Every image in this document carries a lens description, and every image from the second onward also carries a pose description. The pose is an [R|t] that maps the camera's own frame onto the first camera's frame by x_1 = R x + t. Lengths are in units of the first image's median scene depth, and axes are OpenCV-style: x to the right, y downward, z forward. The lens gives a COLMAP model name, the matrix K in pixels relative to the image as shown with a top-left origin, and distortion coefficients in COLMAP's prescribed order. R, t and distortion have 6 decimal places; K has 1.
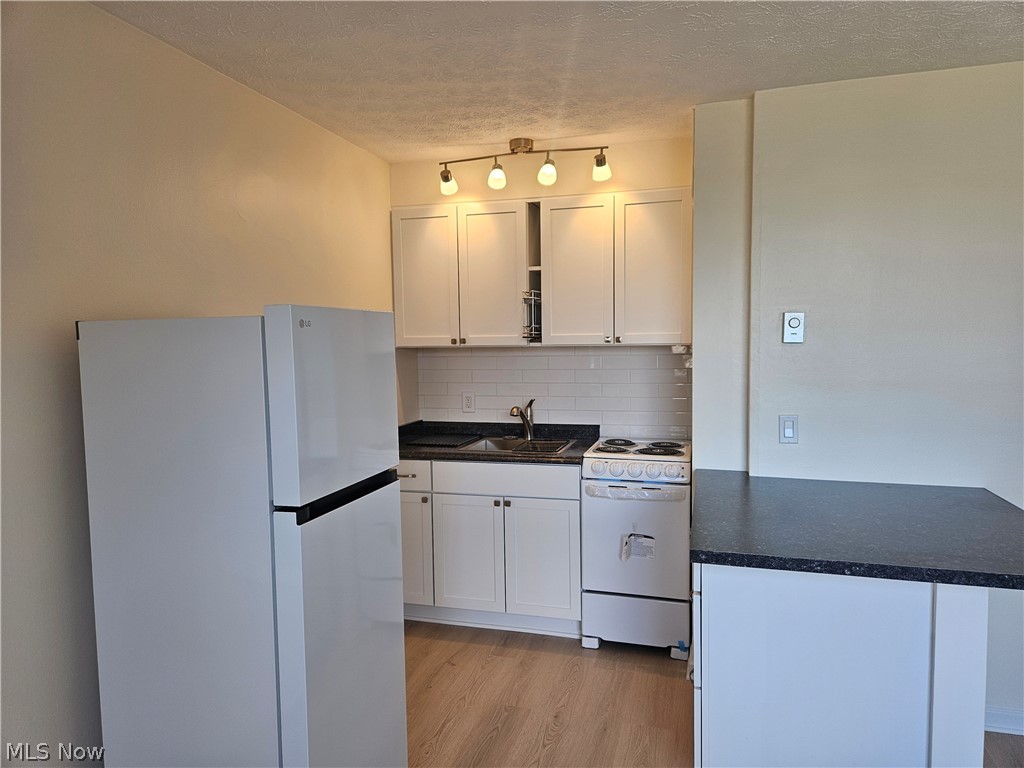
lens RADIAL K [[681.9, 0, 515.4], [0, 681.9, 382.9], [0, 0, 1]] dist [0.073171, -0.056116]
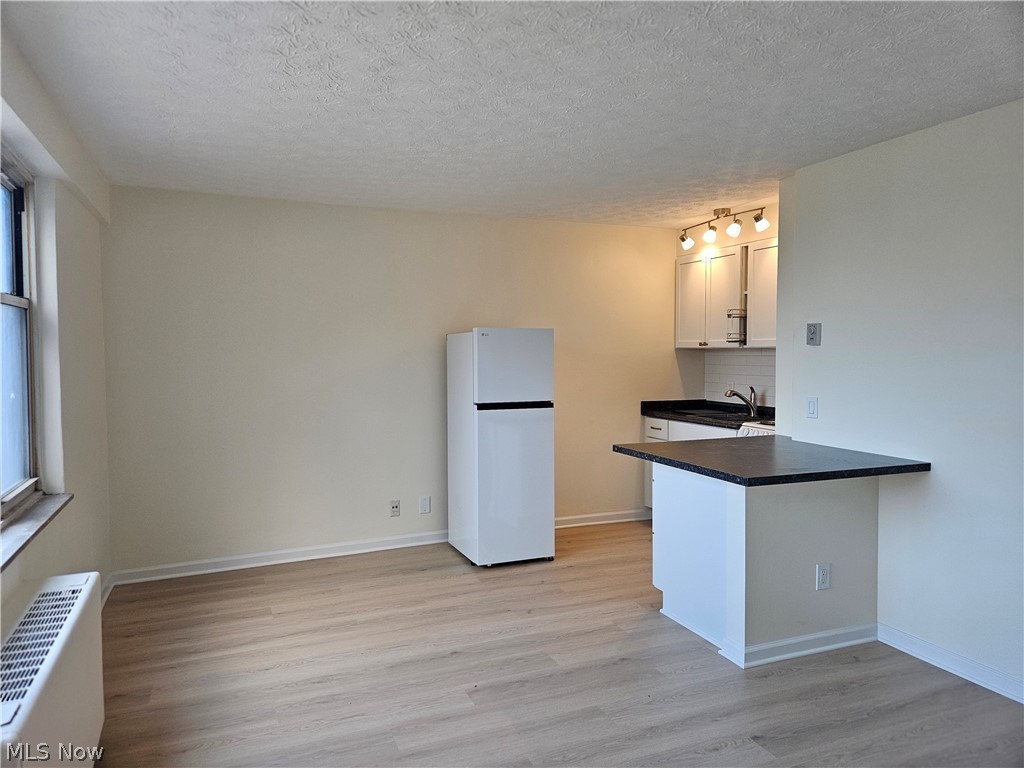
lens RADIAL K [[681.9, 0, 493.4], [0, 681.9, 379.1], [0, 0, 1]] dist [0.073171, -0.056116]
pose [[0.612046, 0.046057, -0.789480, 0.916846], [-0.058948, 0.998182, 0.012532, 0.025042], [0.788622, 0.038868, 0.613648, -0.295871]]
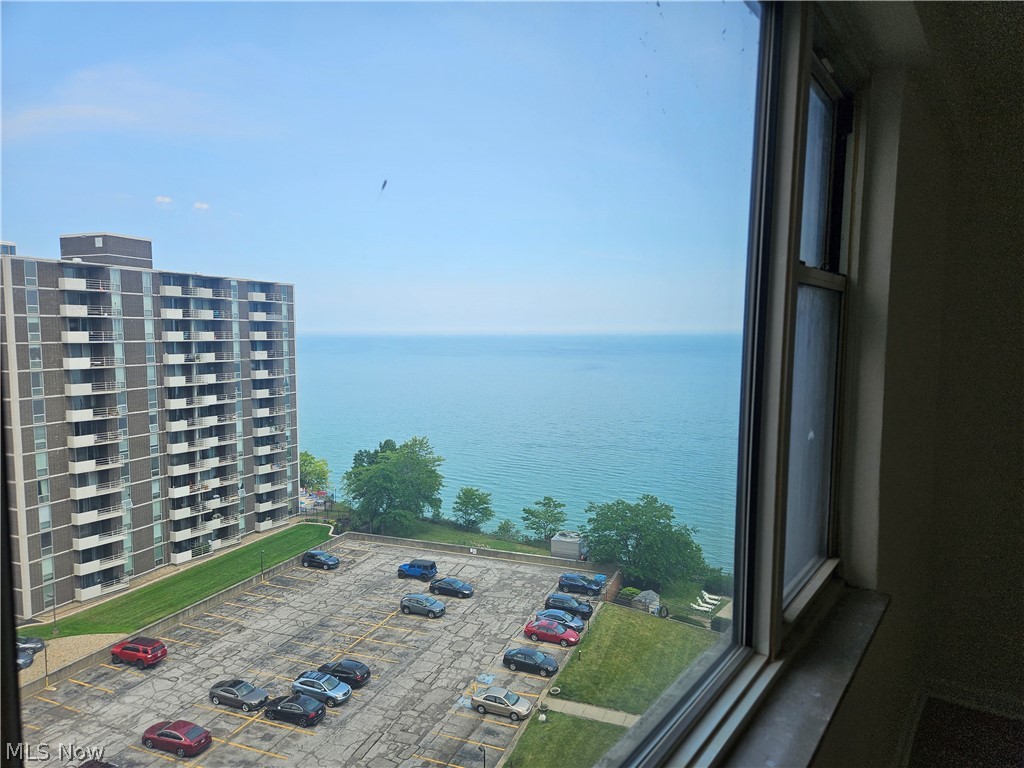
lens RADIAL K [[681.9, 0, 512.8], [0, 681.9, 387.3], [0, 0, 1]] dist [0.073171, -0.056116]
pose [[-0.349331, 0.091748, -0.932497, 0.436842], [-0.062557, 0.990691, 0.120909, 0.006231], [0.934909, 0.100571, -0.340340, -0.272185]]
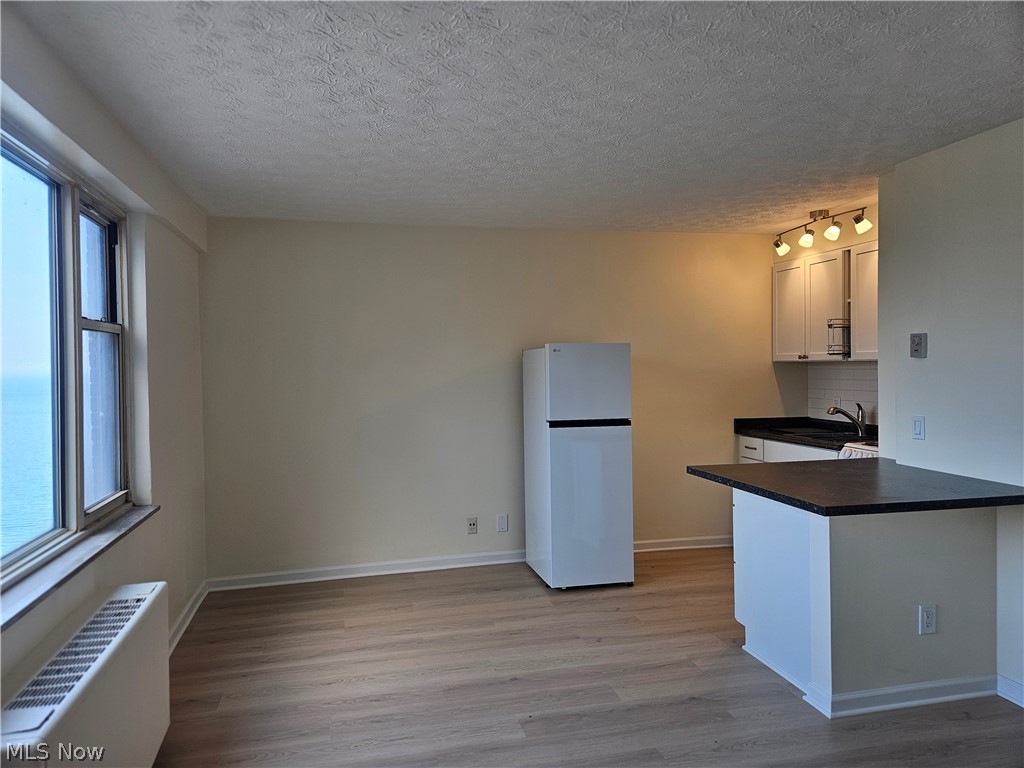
lens RADIAL K [[681.9, 0, 494.8], [0, 681.9, 379.3], [0, 0, 1]] dist [0.073171, -0.056116]
pose [[0.477140, 0.025796, -0.878448, 0.941493], [-0.052636, 0.998613, 0.000734, 0.016128], [0.877249, 0.045888, 0.477837, -0.219068]]
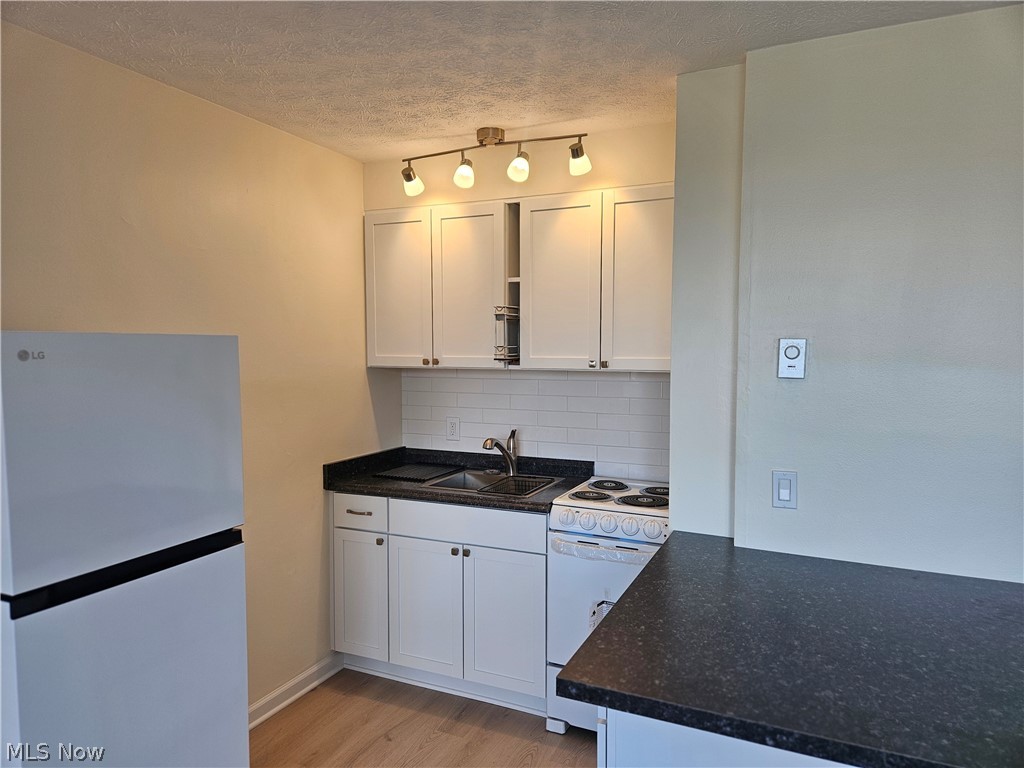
lens RADIAL K [[681.9, 0, 510.5], [0, 681.9, 389.9], [0, 0, 1]] dist [0.073171, -0.056116]
pose [[0.988126, 0.023972, -0.151765, 0.174050], [-0.024074, 0.999709, 0.001167, -0.031809], [0.151749, 0.002501, 0.988416, 0.160160]]
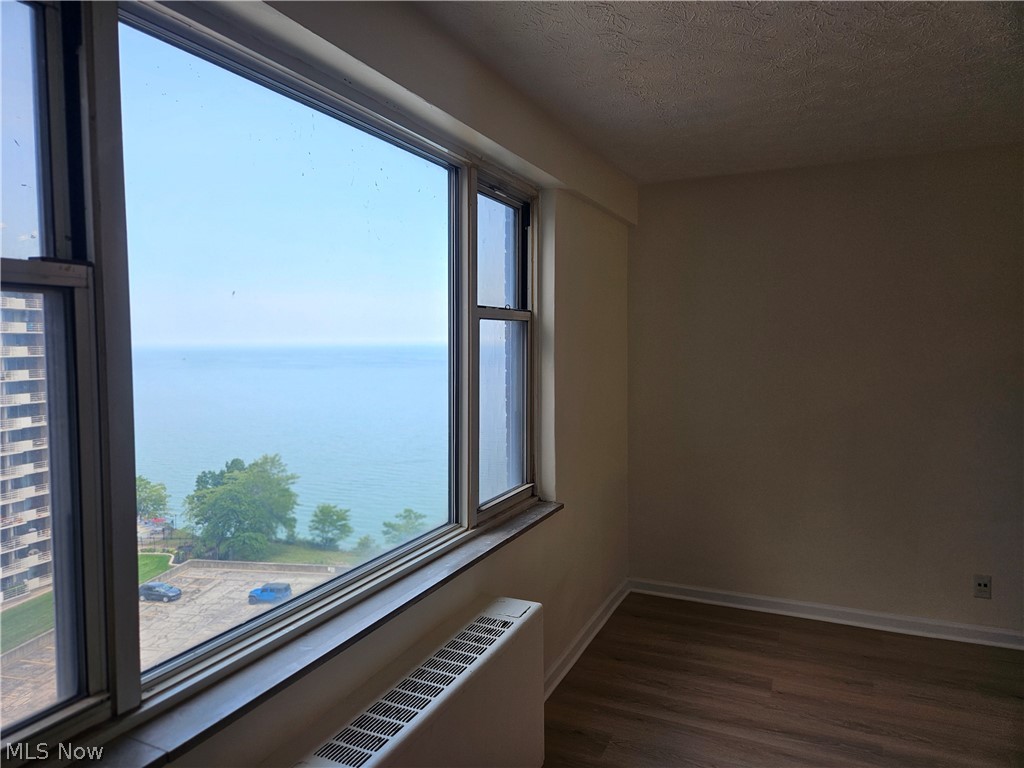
lens RADIAL K [[681.9, 0, 503.4], [0, 681.9, 381.6], [0, 0, 1]] dist [0.073171, -0.056116]
pose [[-0.162985, 0.075294, -0.983751, 0.736329], [-0.058739, 0.994575, 0.085854, -0.015514], [0.984879, 0.071777, -0.157678, -0.097767]]
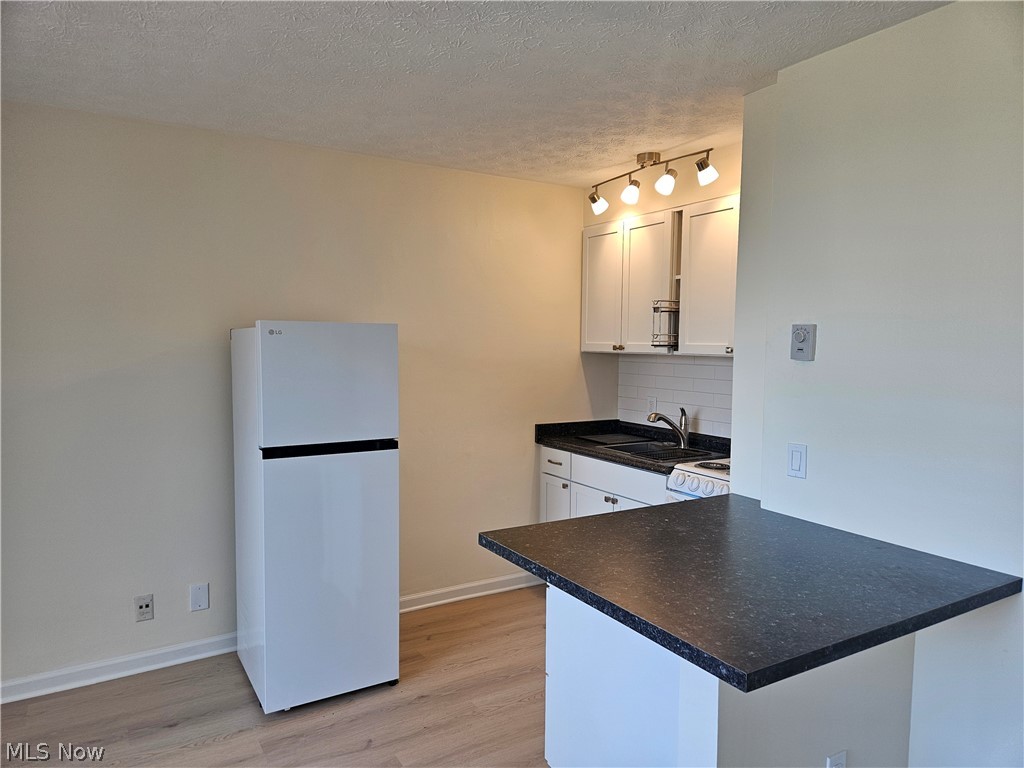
lens RADIAL K [[681.9, 0, 511.8], [0, 681.9, 394.9], [0, 0, 1]] dist [0.073171, -0.056116]
pose [[0.733637, 0.075101, -0.675378, 0.593818], [-0.065101, 0.997070, 0.040157, -0.021715], [0.676416, 0.014507, 0.736377, 0.107769]]
